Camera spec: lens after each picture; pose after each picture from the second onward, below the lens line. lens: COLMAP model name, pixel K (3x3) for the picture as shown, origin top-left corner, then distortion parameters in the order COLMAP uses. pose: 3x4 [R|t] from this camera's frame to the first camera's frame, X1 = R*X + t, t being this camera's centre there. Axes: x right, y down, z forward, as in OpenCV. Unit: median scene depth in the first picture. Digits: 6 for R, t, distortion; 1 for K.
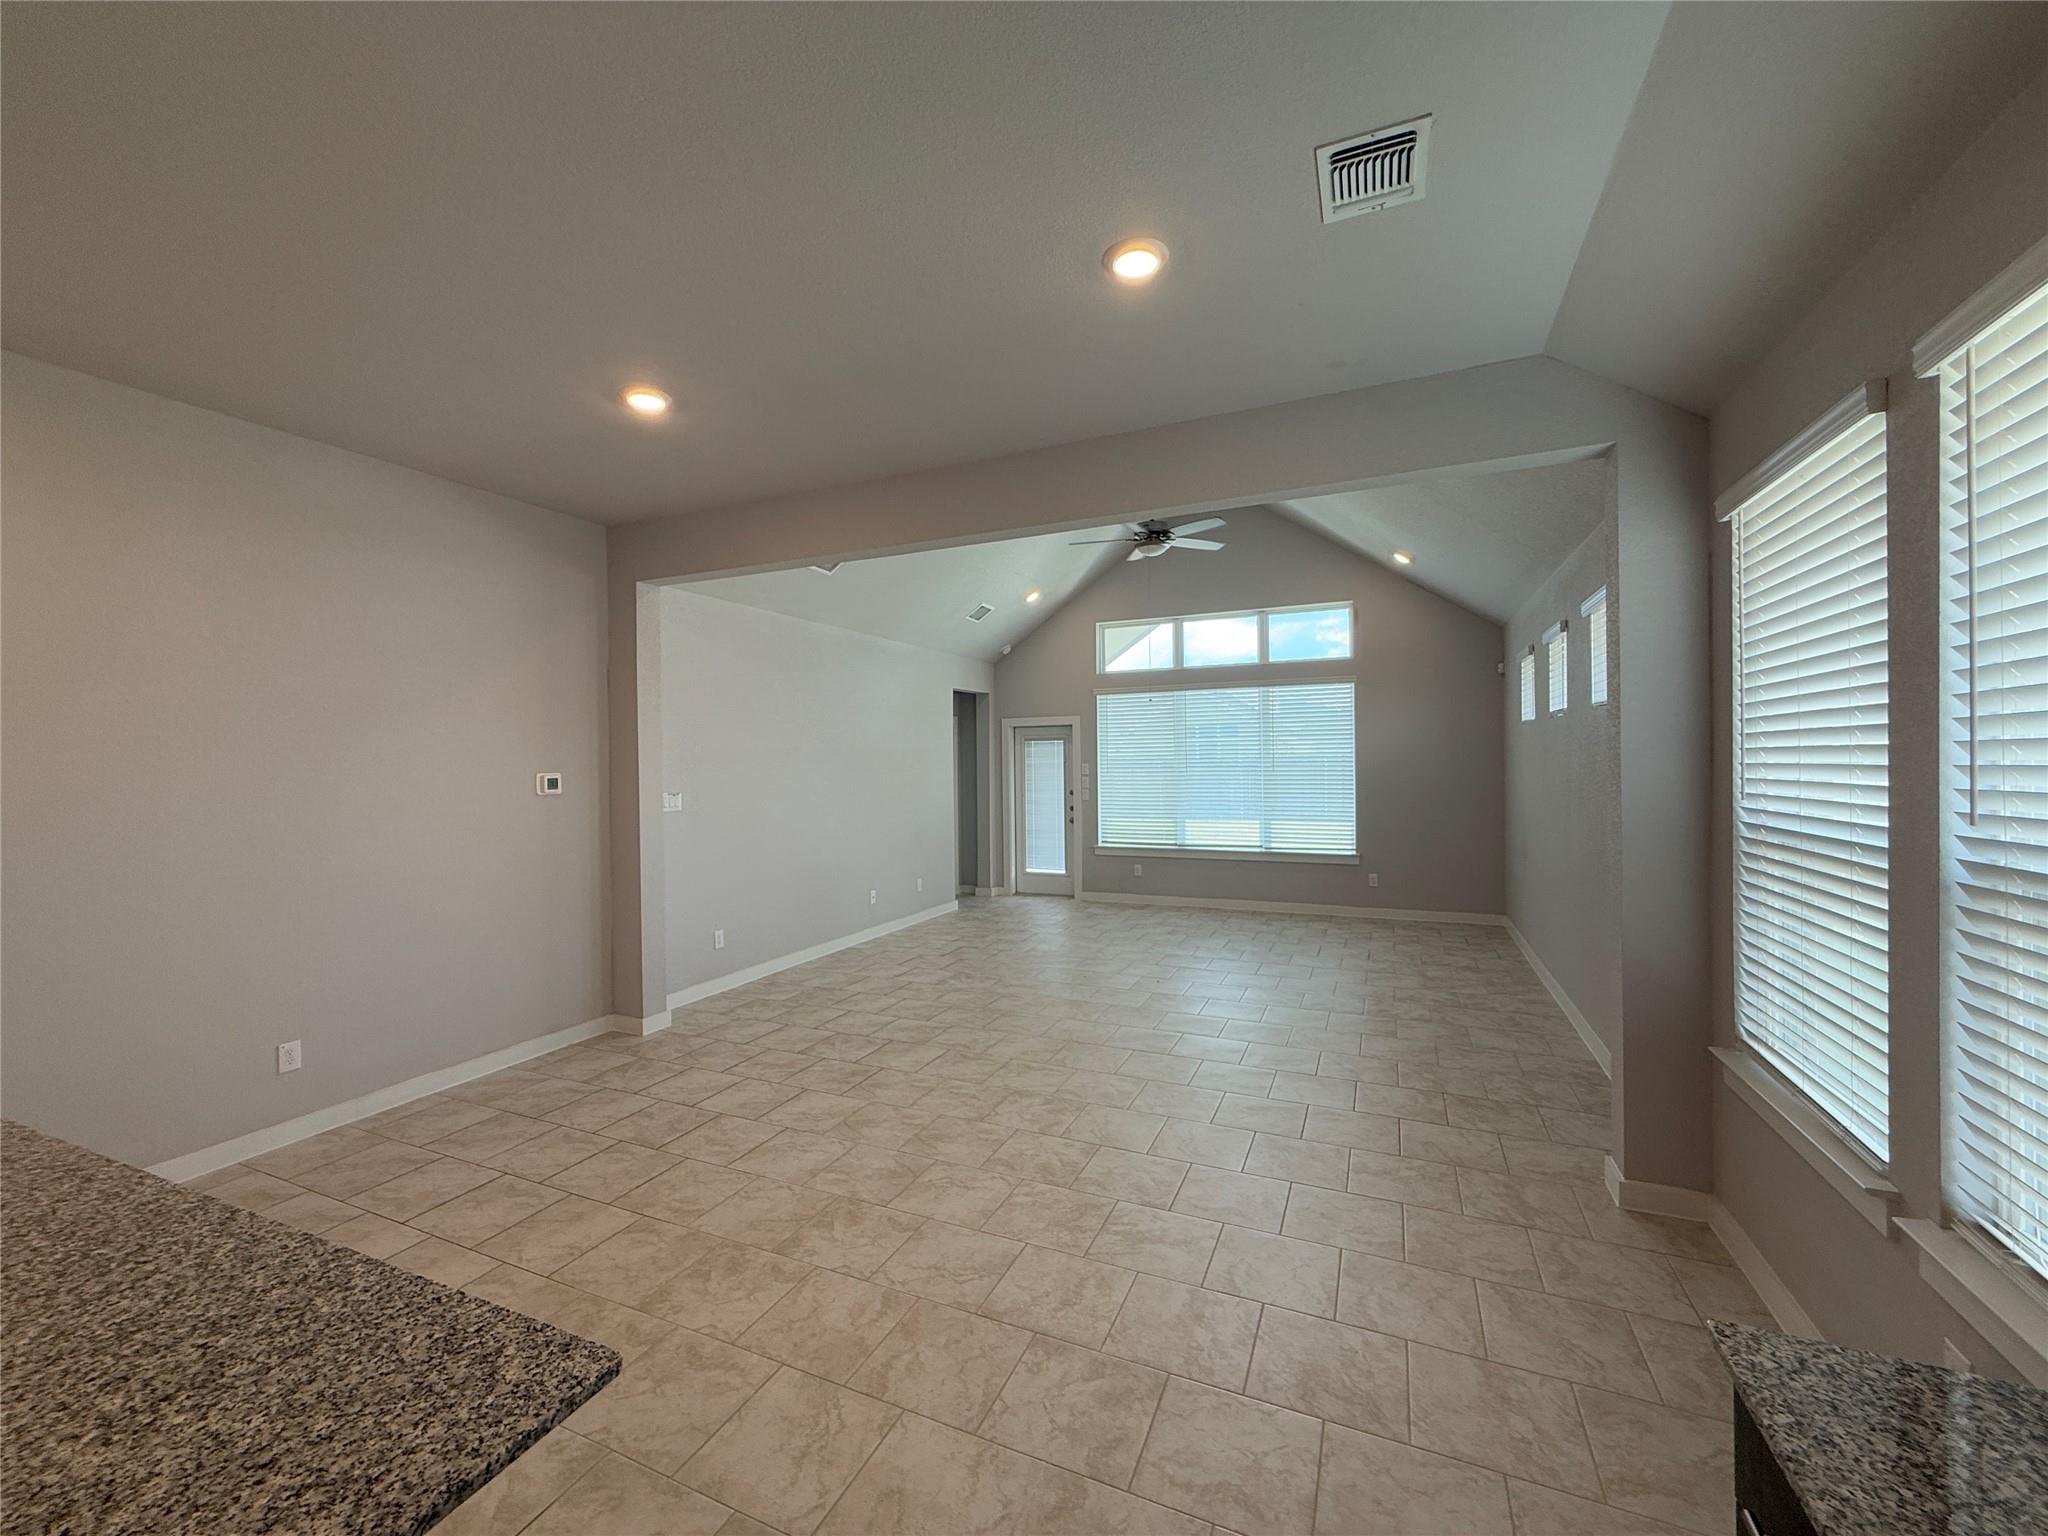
lens RADIAL K [[816.9, 0, 1018.4], [0, 816.9, 764.6], [0, 0, 1]] dist [0.000076, 0.000461]
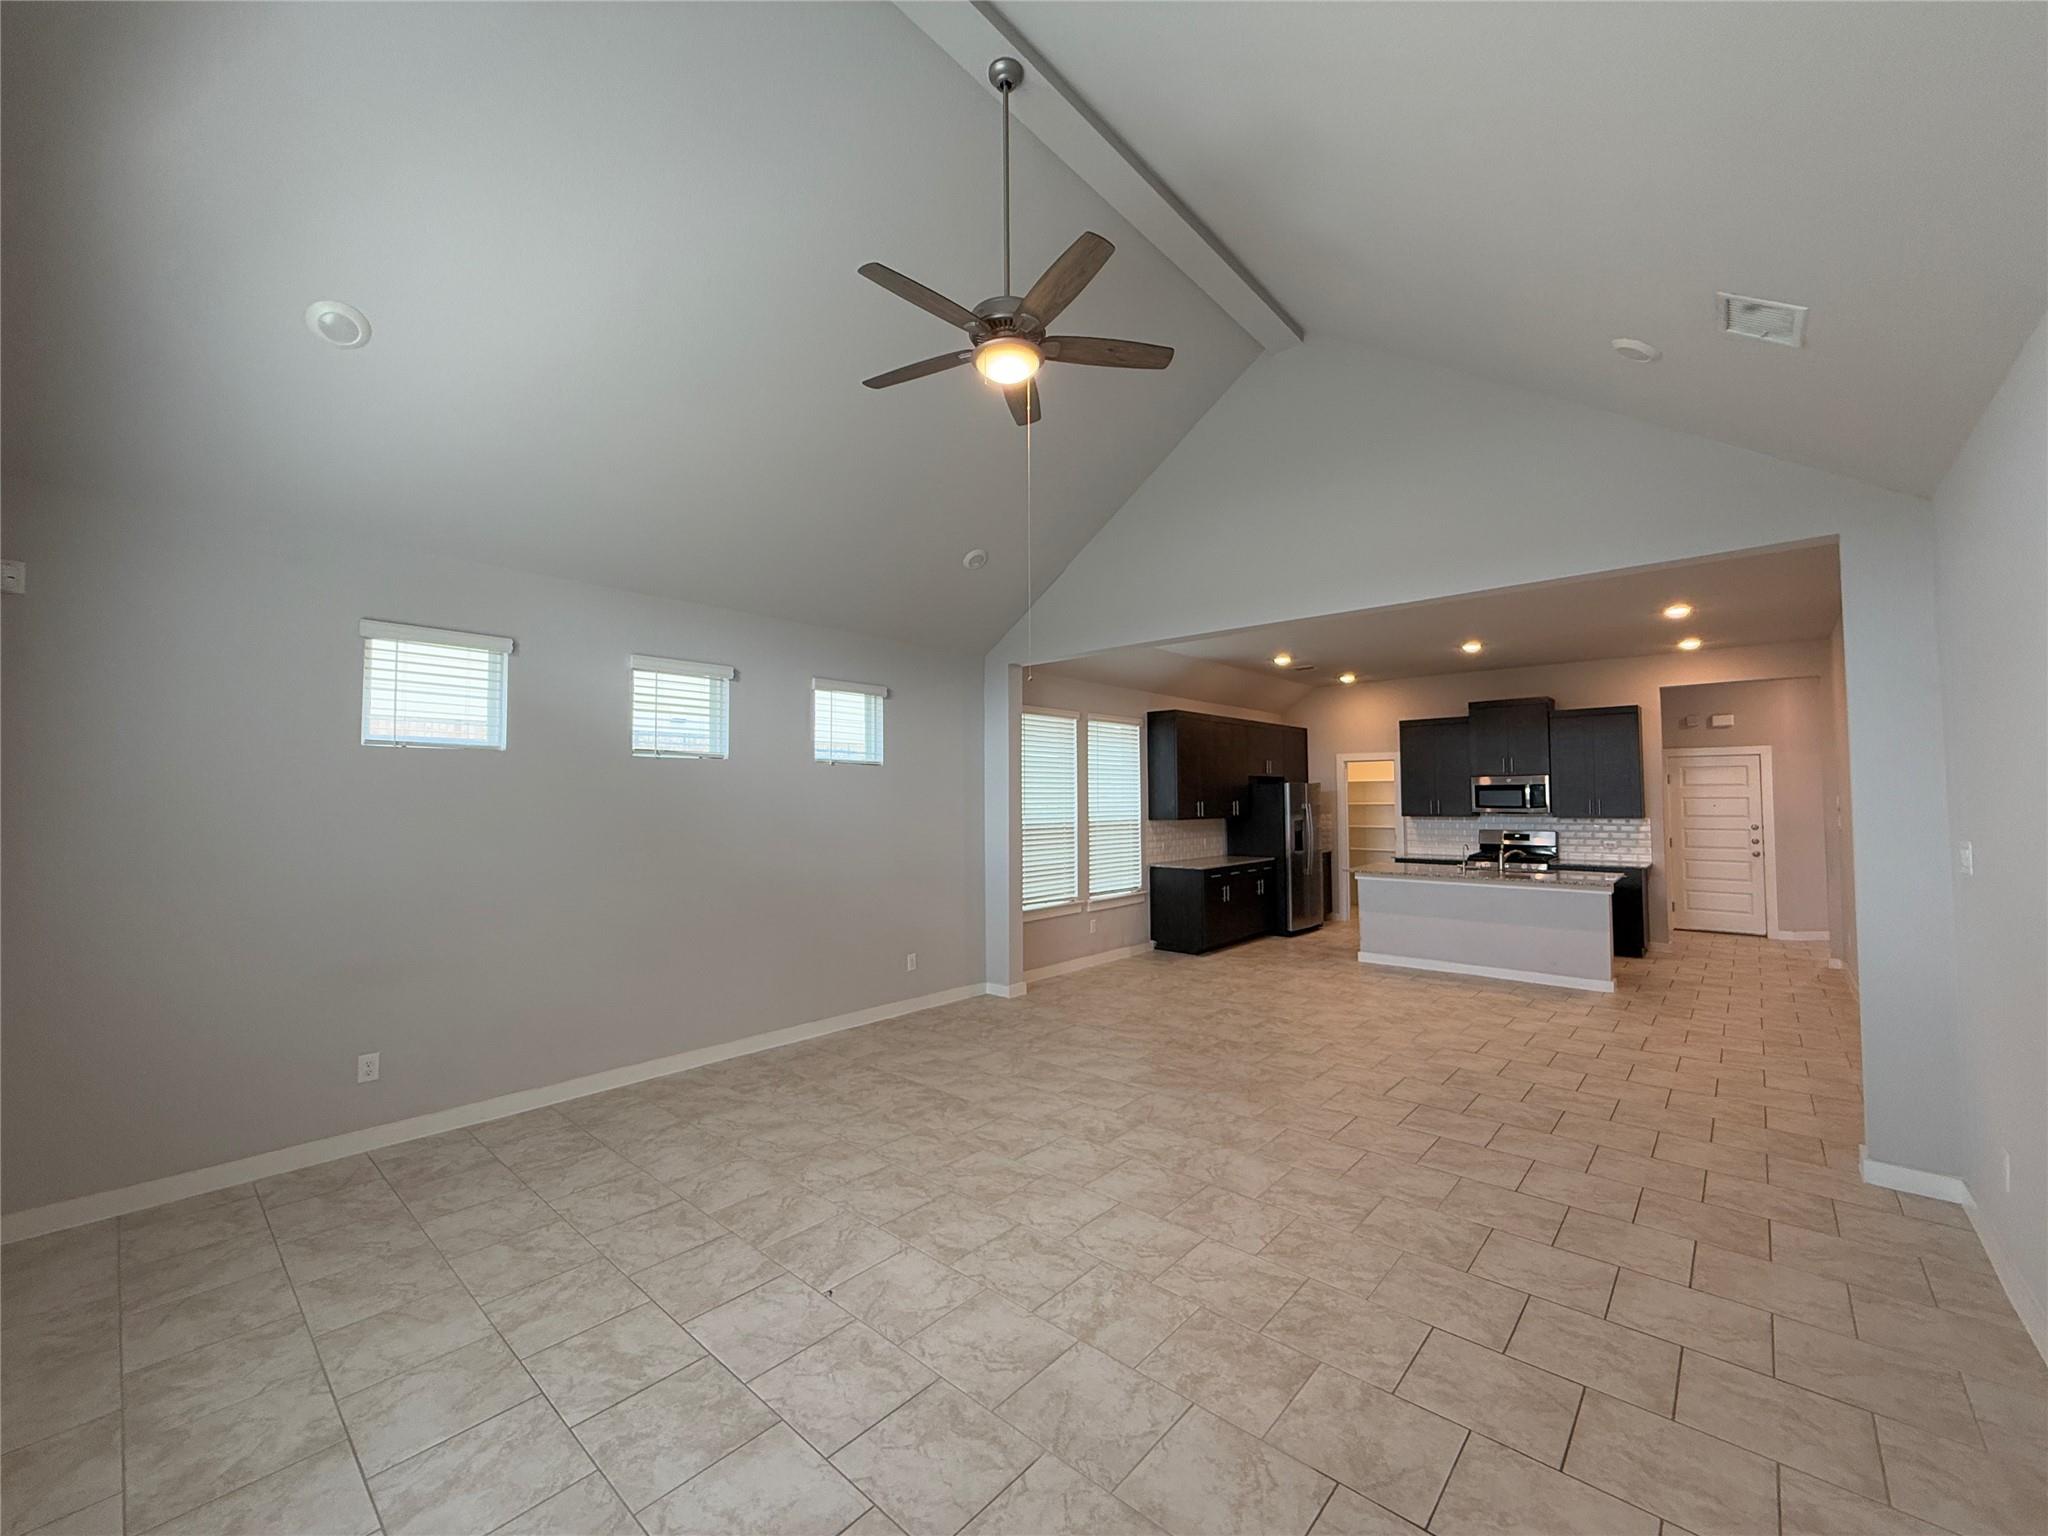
lens RADIAL K [[816.9, 0, 1017.5], [0, 816.9, 773.0], [0, 0, 1]] dist [0.000076, 0.000461]
pose [[-0.952898, 0.028043, 0.301993, 0.018707], [0.018419, 0.999229, -0.034671, -0.002533], [-0.302732, -0.027475, -0.952679, 1.505879]]
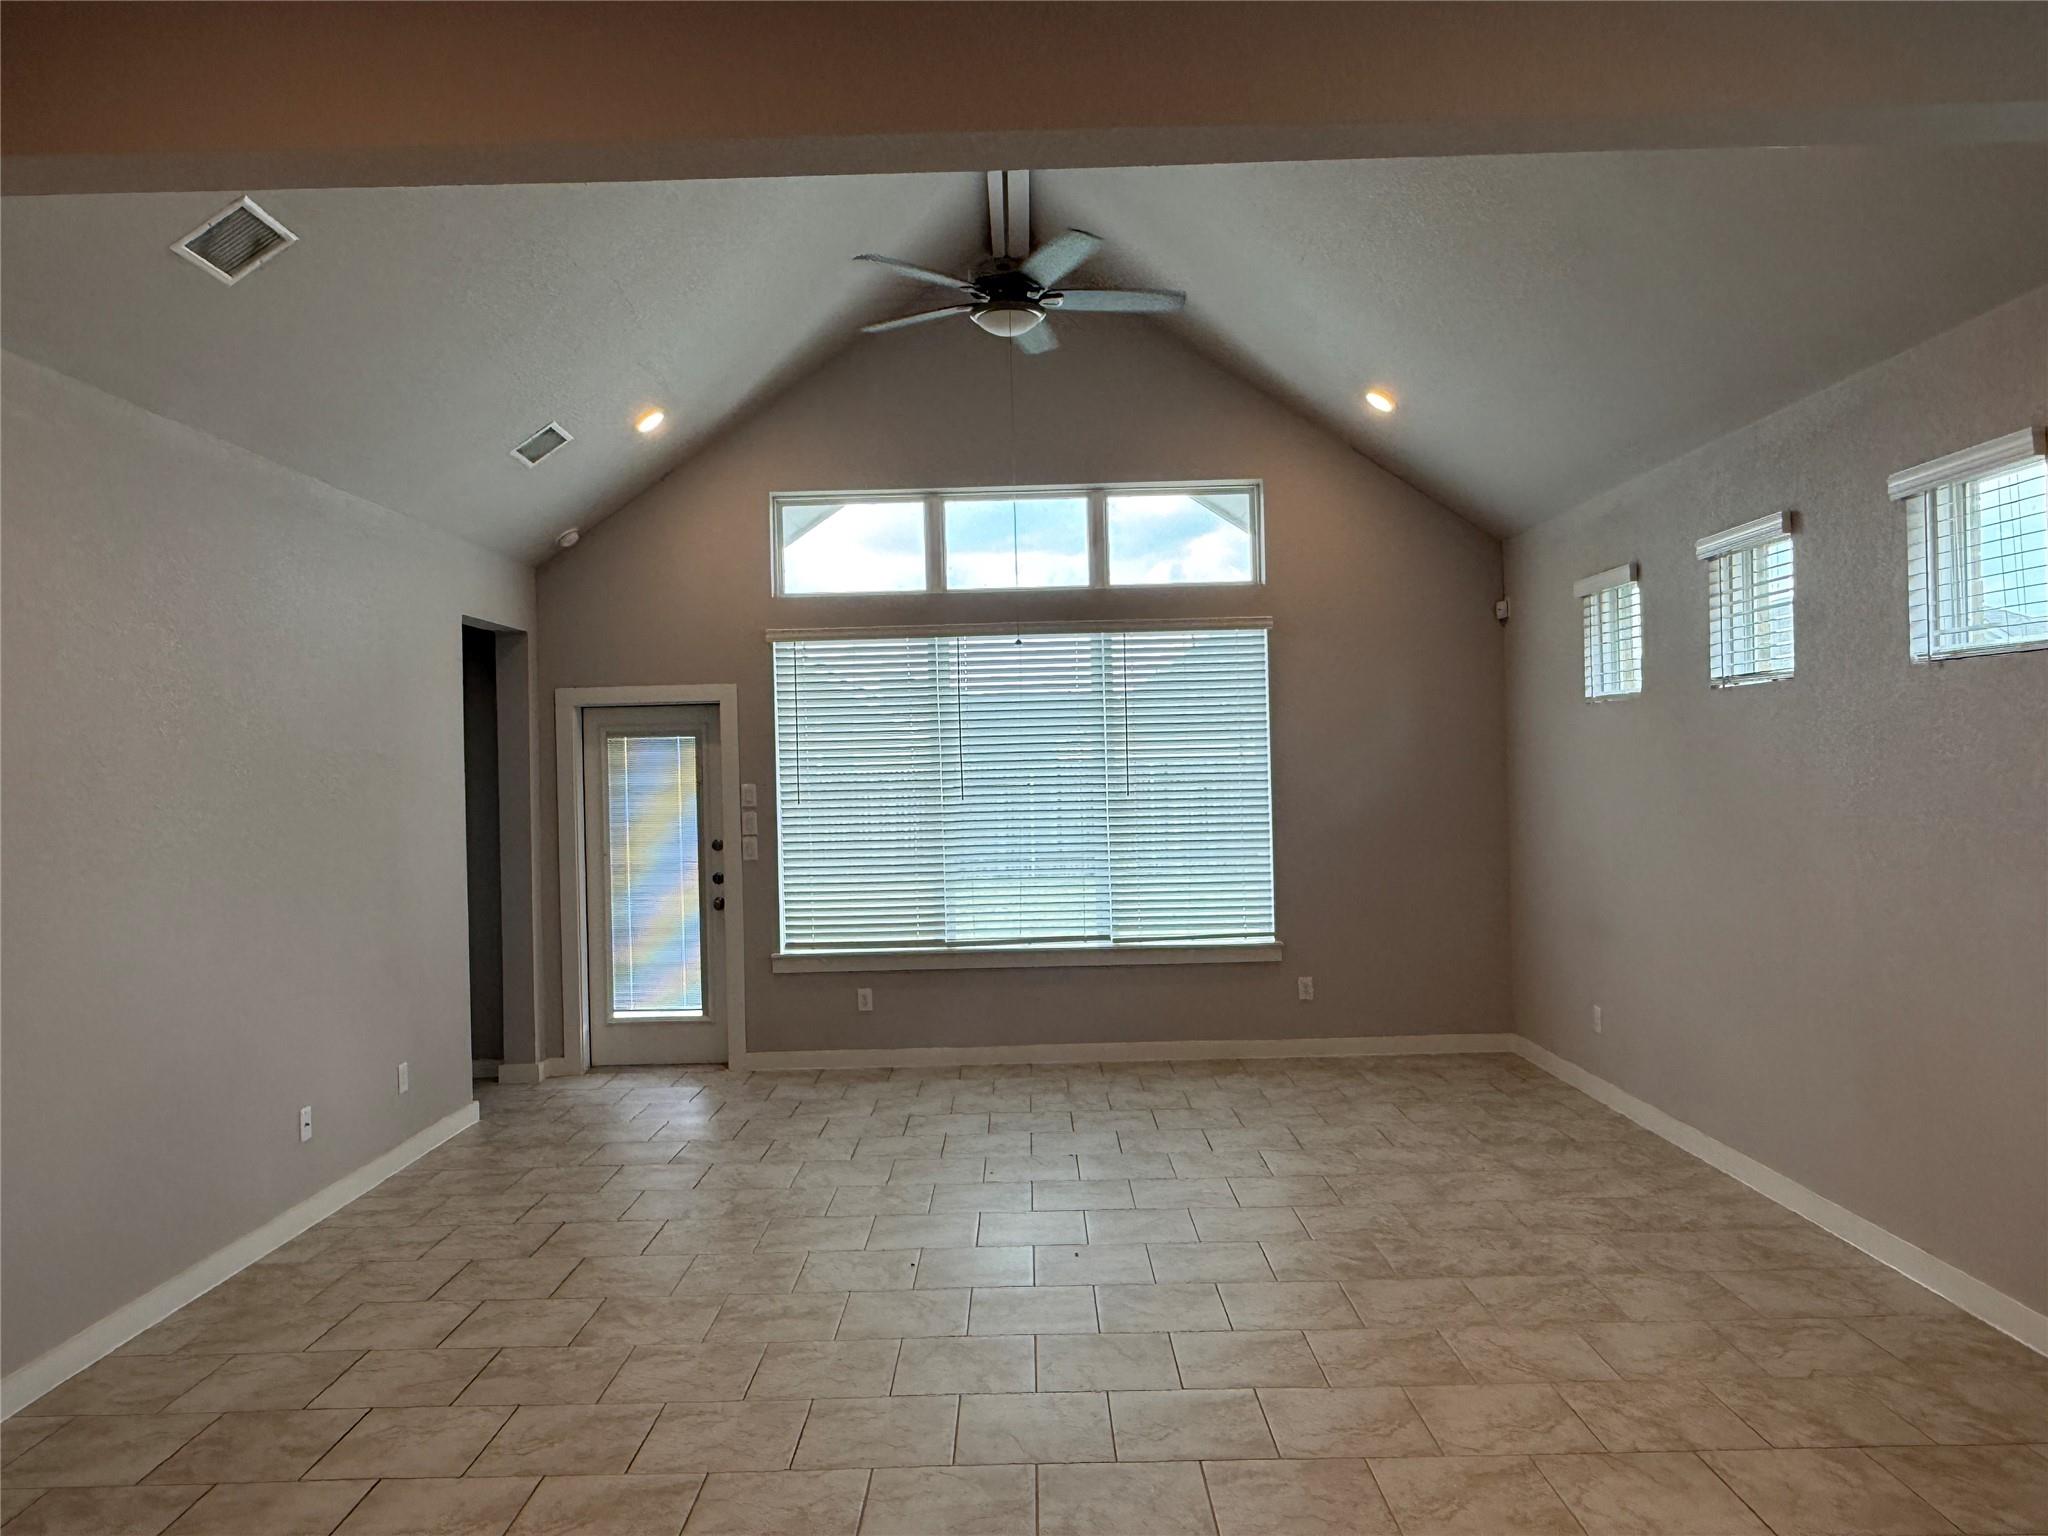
lens RADIAL K [[1418.8, 0, 1019.2], [0, 1418.8, 772.2], [0, 0, 1]] dist [-0.003210, 0.003319]
pose [[0.912711, -0.010175, 0.408480, -0.170579], [0.014446, 0.999868, -0.007374, 0.000592], [-0.408351, 0.012631, 0.912738, 0.269094]]
